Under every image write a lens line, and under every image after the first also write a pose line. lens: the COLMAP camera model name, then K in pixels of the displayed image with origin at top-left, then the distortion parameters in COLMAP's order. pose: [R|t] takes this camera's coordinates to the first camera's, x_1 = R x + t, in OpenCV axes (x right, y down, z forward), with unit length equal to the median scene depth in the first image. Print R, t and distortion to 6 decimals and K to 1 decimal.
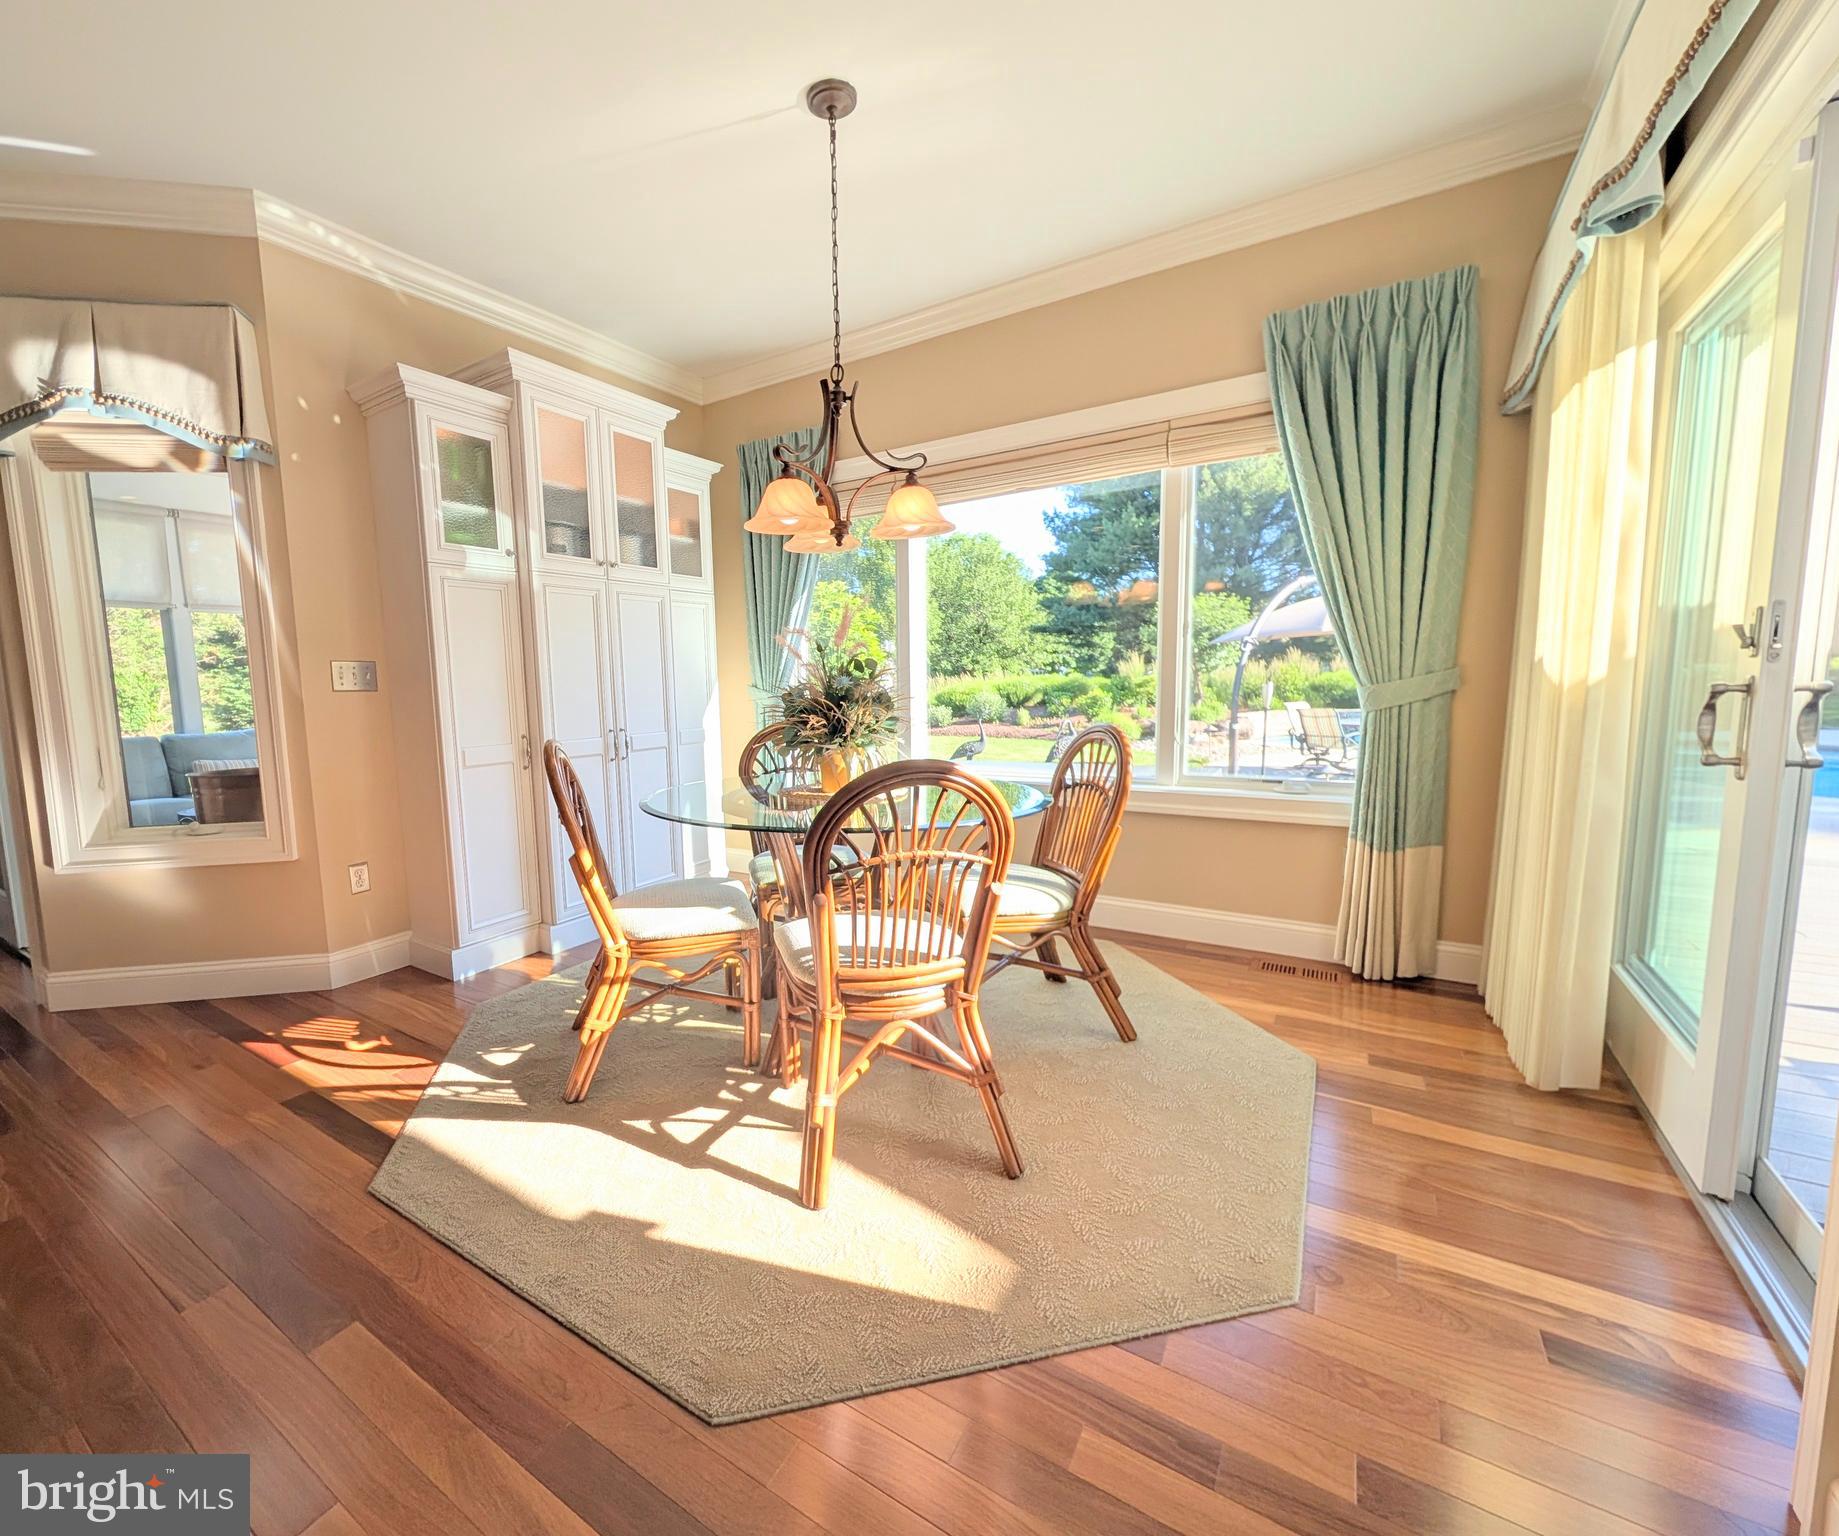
lens RADIAL K [[783.8, 0, 821.0], [0, 783.8, 771.2], [0, 0, 1]] dist [-0.000687, 0.000016]
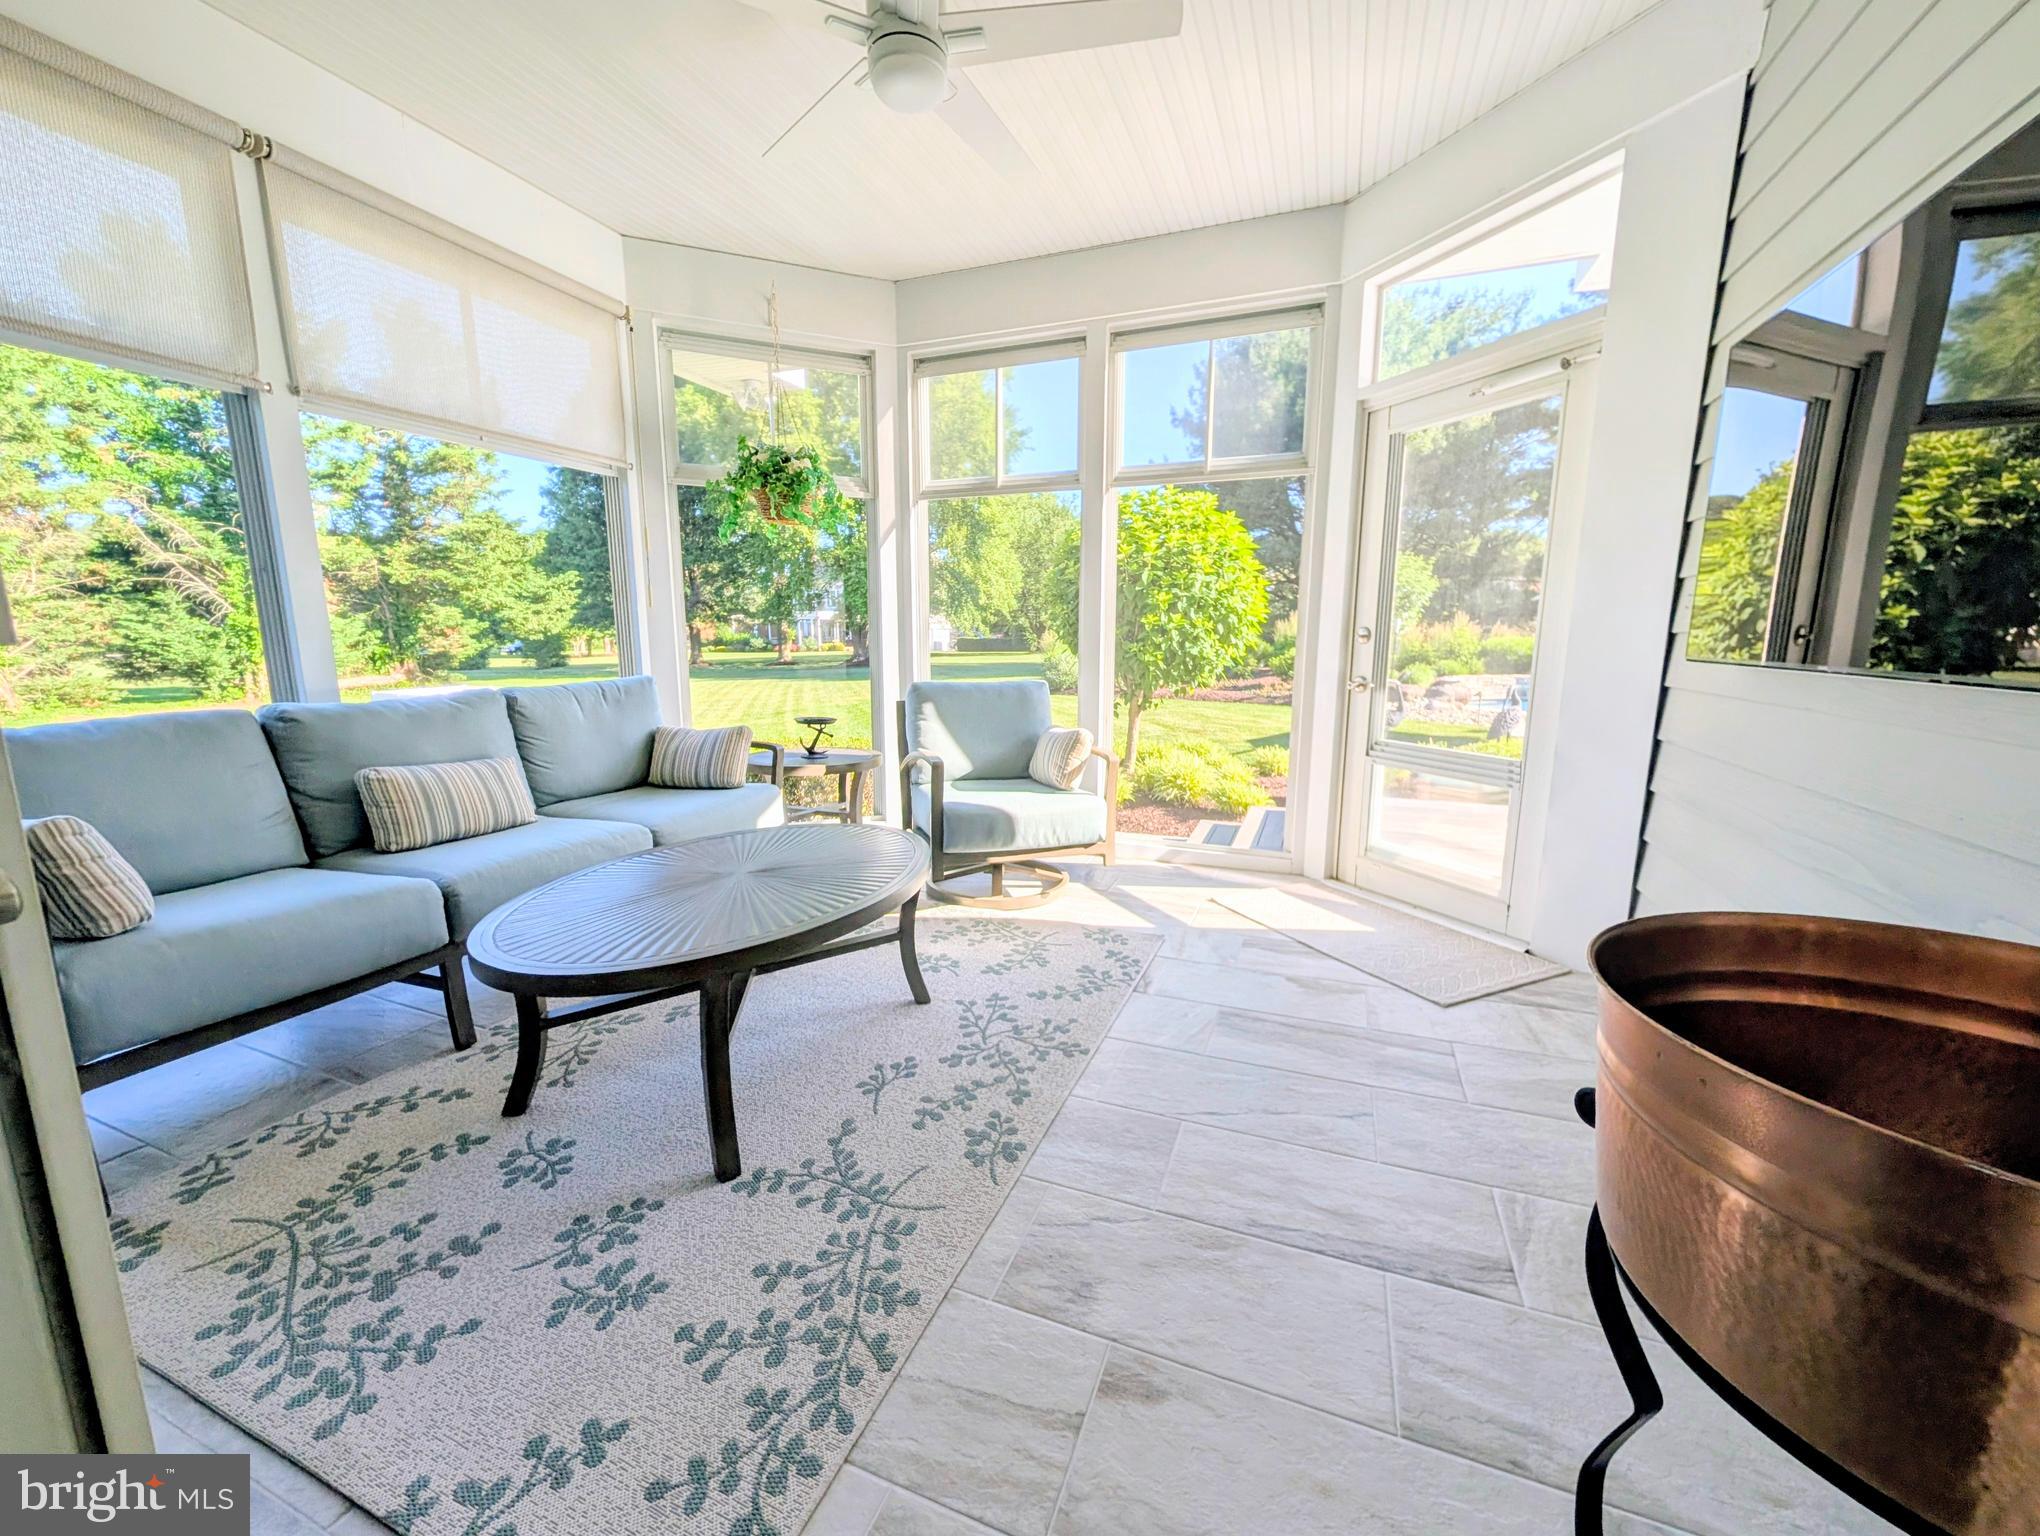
lens RADIAL K [[779.1, 0, 1019.2], [0, 779.1, 766.2], [0, 0, 1]] dist [0.002366, 0.000013]
pose [[0.975264, -0.011172, 0.220759, -0.552885], [0.000421, 0.998814, 0.048687, -0.034538], [-0.221041, -0.047390, 0.974112, 0.524621]]
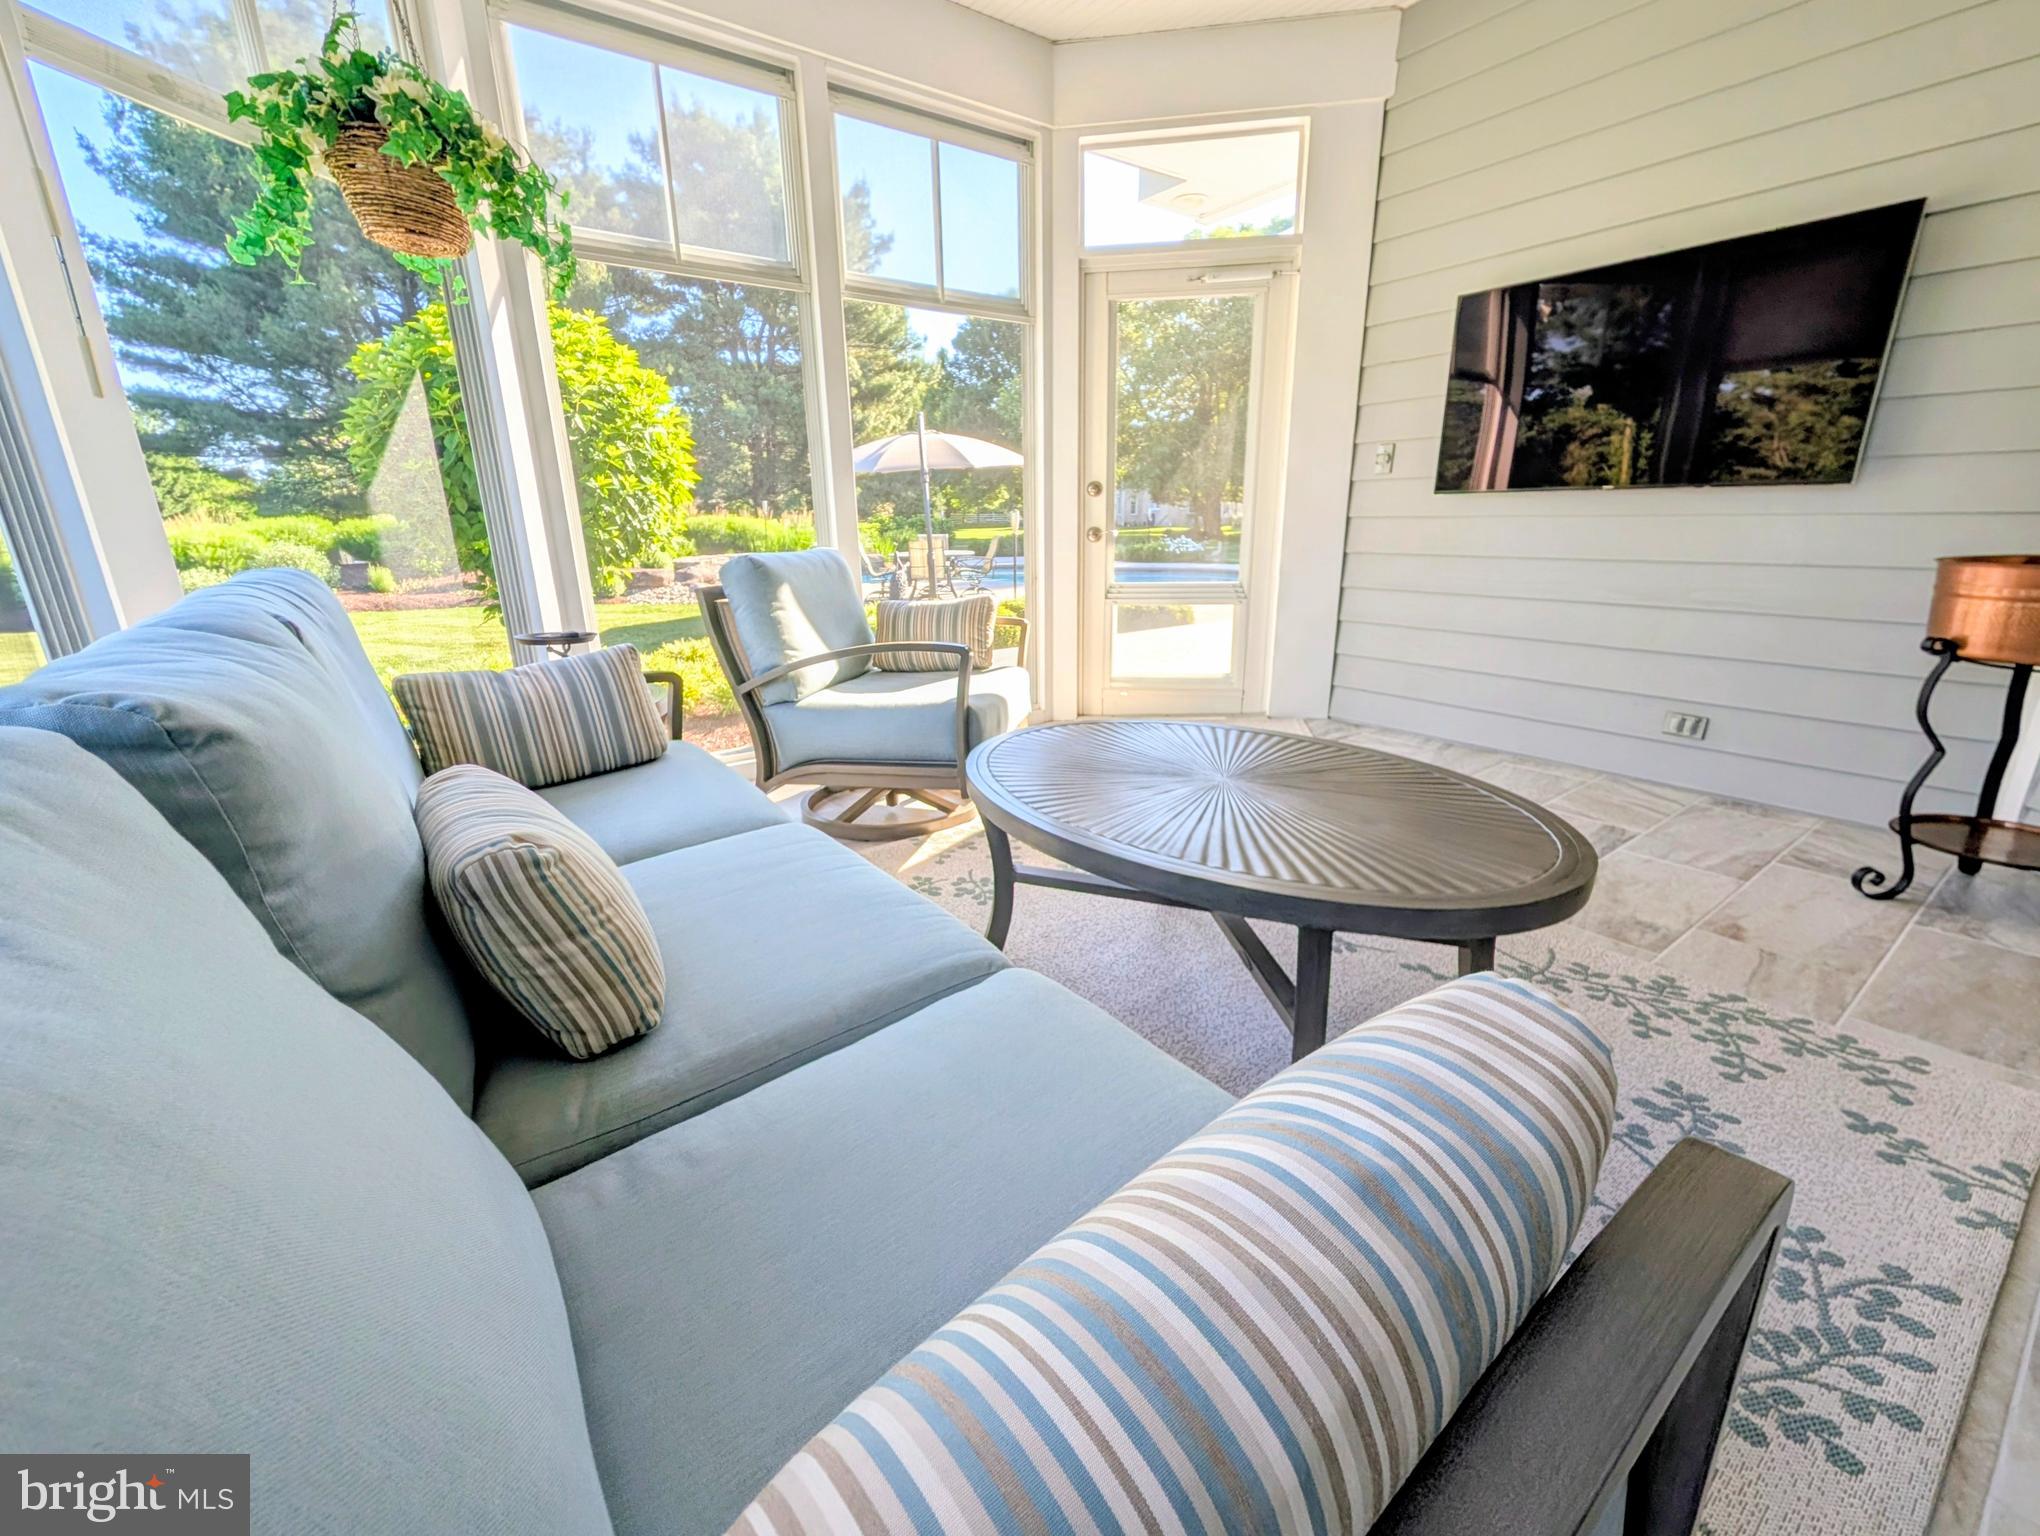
lens RADIAL K [[840.8, 0, 1016.1], [0, 840.8, 768.9], [0, 0, 1]] dist [0.002516, 0.000050]
pose [[0.332866, -0.256334, 0.907465, -0.893901], [0.117891, 0.966106, 0.229655, -0.047798], [-0.935576, 0.030538, 0.351803, 0.869423]]
